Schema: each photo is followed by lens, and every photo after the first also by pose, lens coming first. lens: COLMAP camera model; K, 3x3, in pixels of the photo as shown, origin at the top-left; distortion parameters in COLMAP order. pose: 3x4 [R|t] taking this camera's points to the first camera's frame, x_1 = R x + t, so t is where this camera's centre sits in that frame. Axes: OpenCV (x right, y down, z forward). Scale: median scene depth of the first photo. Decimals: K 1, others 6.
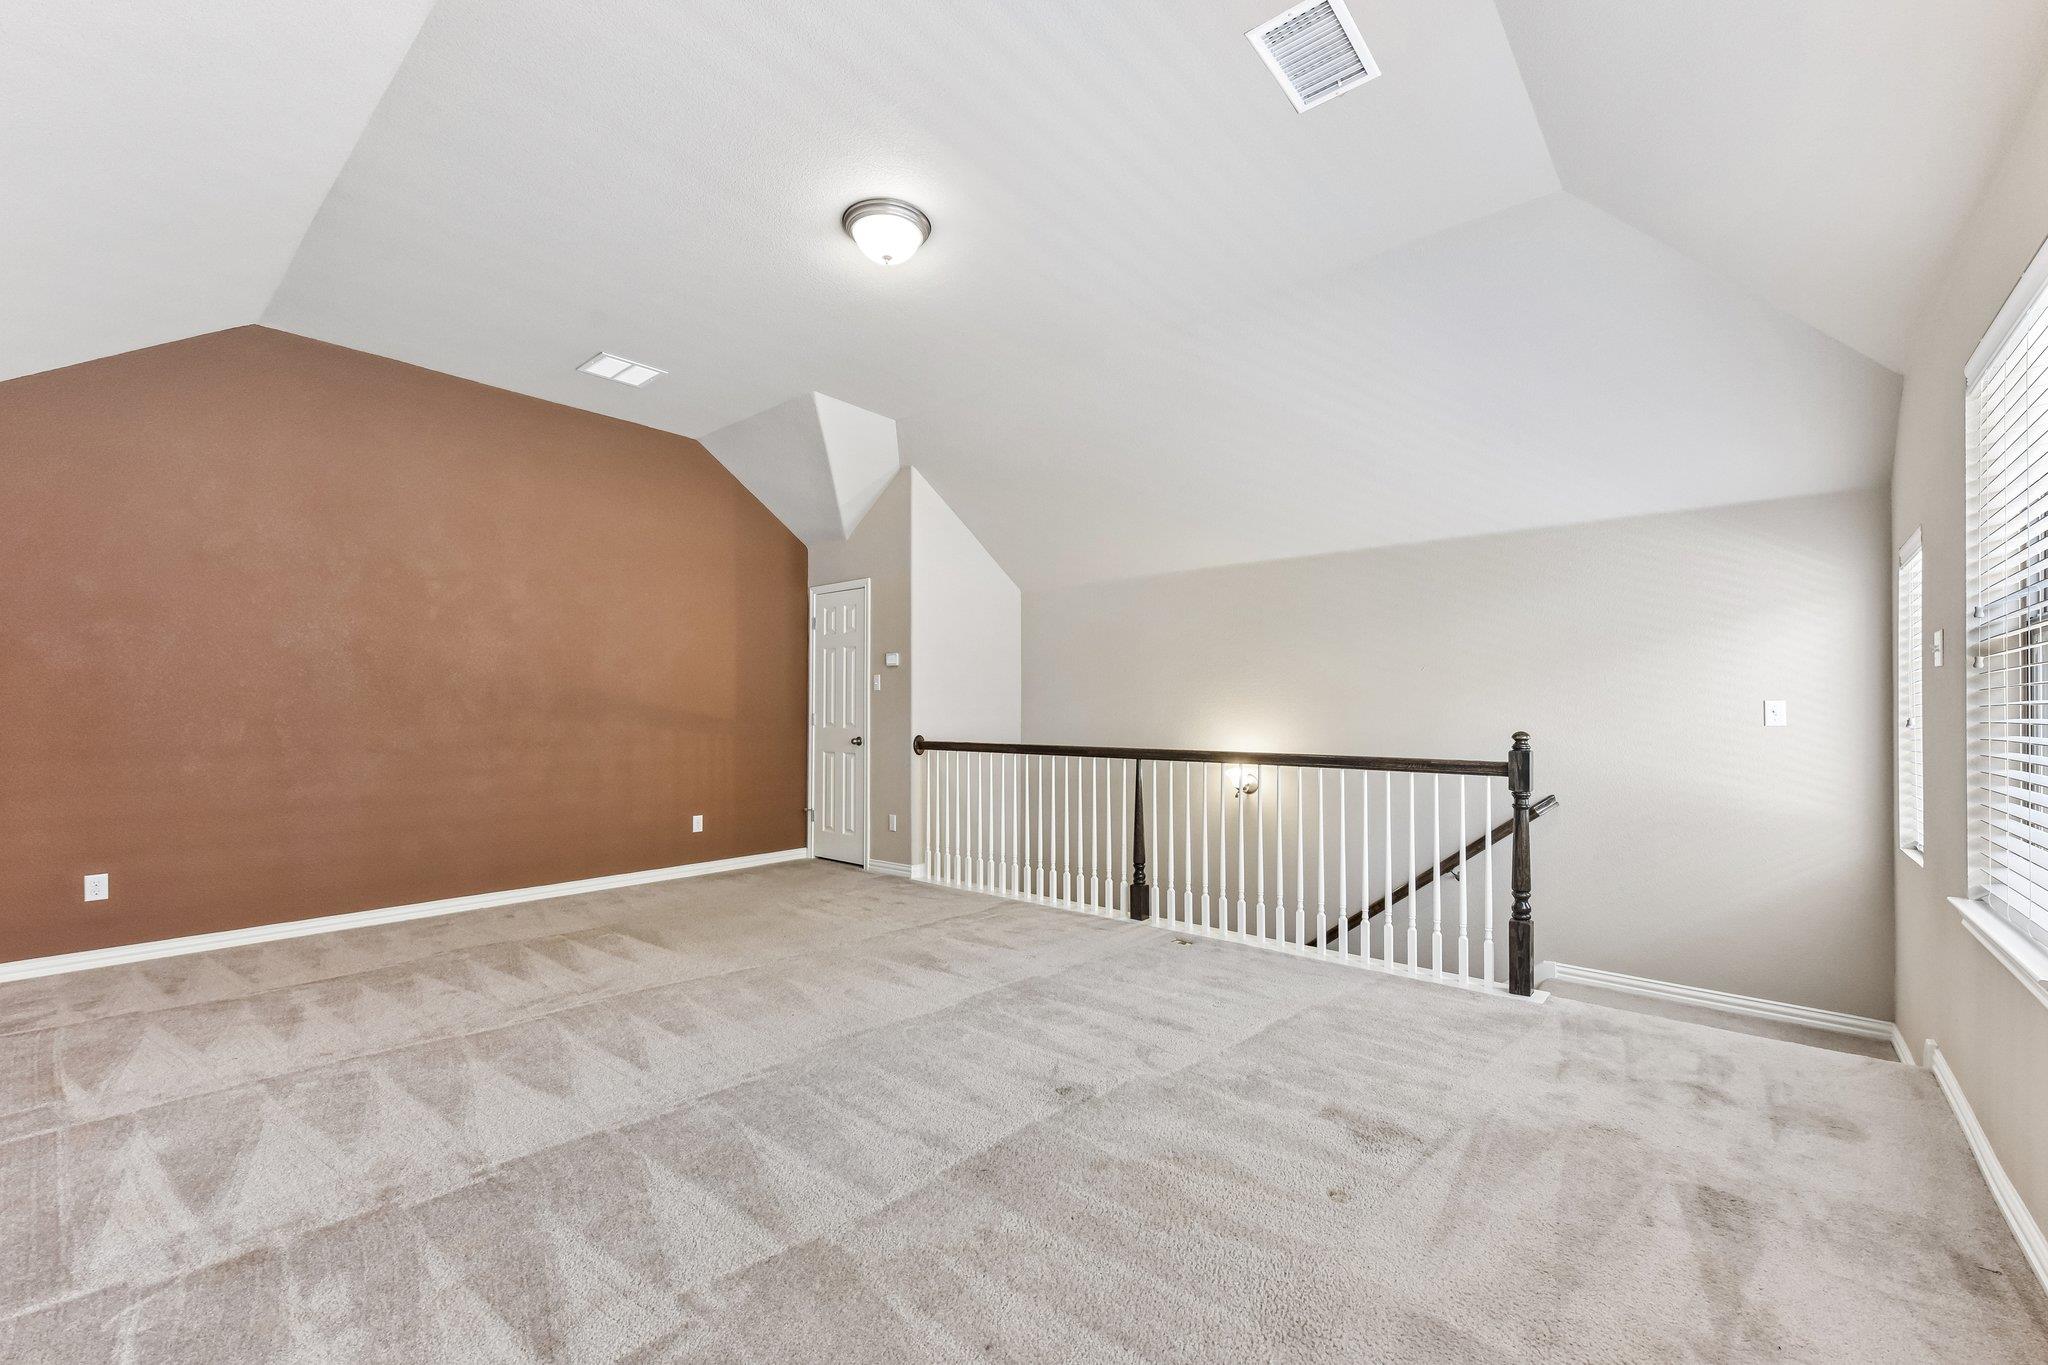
lens RADIAL K [[830.8, 0, 1031.0], [0, 830.8, 700.0], [0, 0, 1]] dist [0.007677, -0.001665]
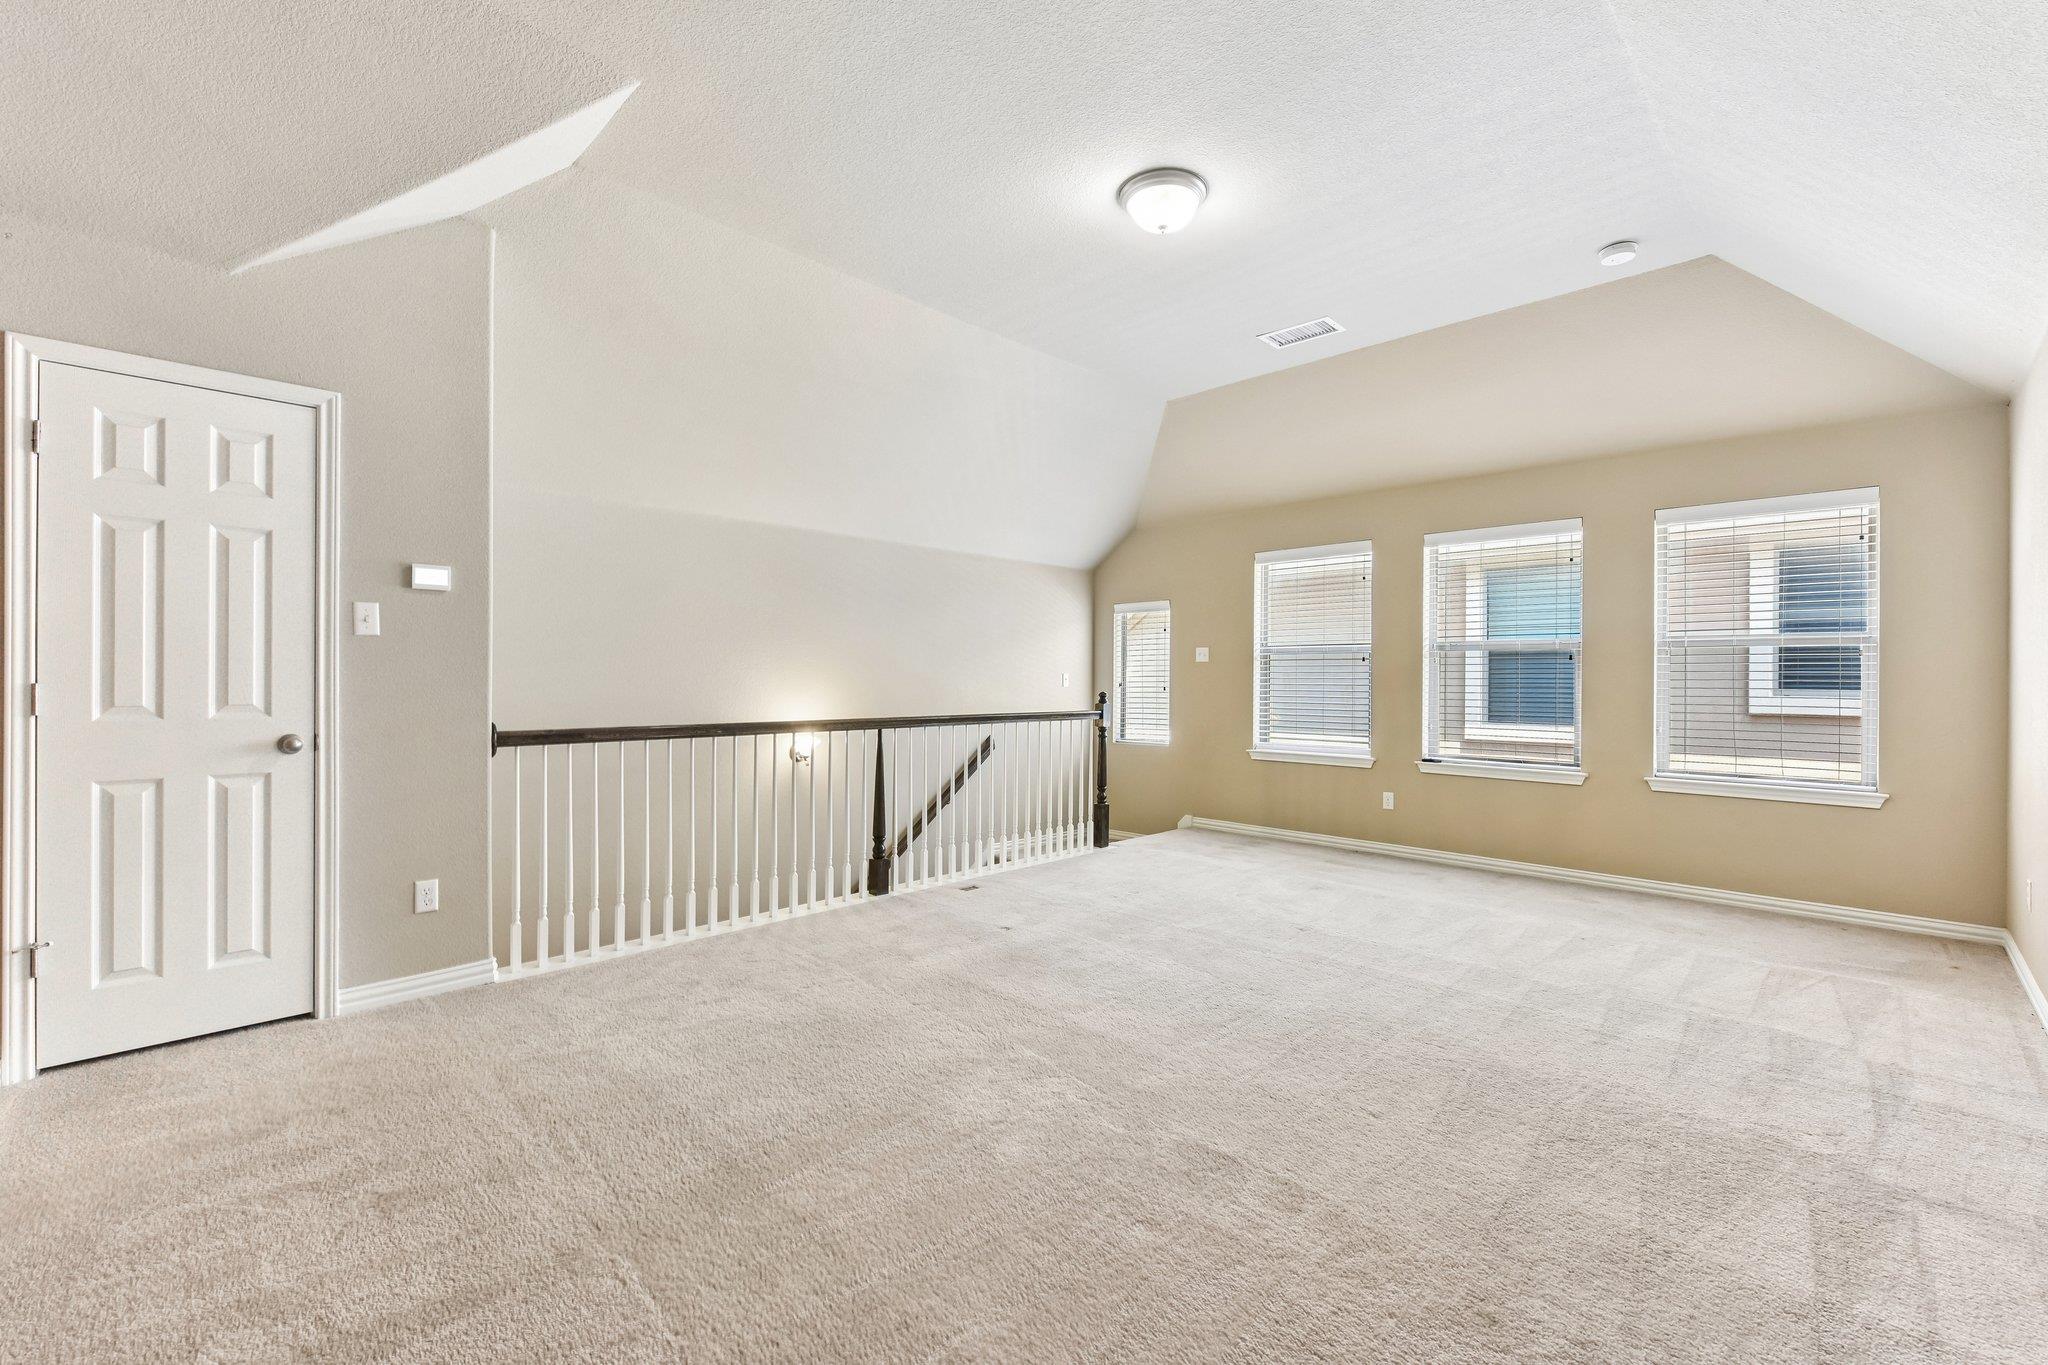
lens RADIAL K [[880.5, 0, 1030.0], [0, 880.5, 679.9], [0, 0, 1]] dist [0.002479, -0.000733]
pose [[0.067003, 0.000735, 0.997753, -0.725317], [-0.013704, 0.999906, 0.000183, 0.010018], [-0.997659, -0.013686, 0.067006, 0.629094]]
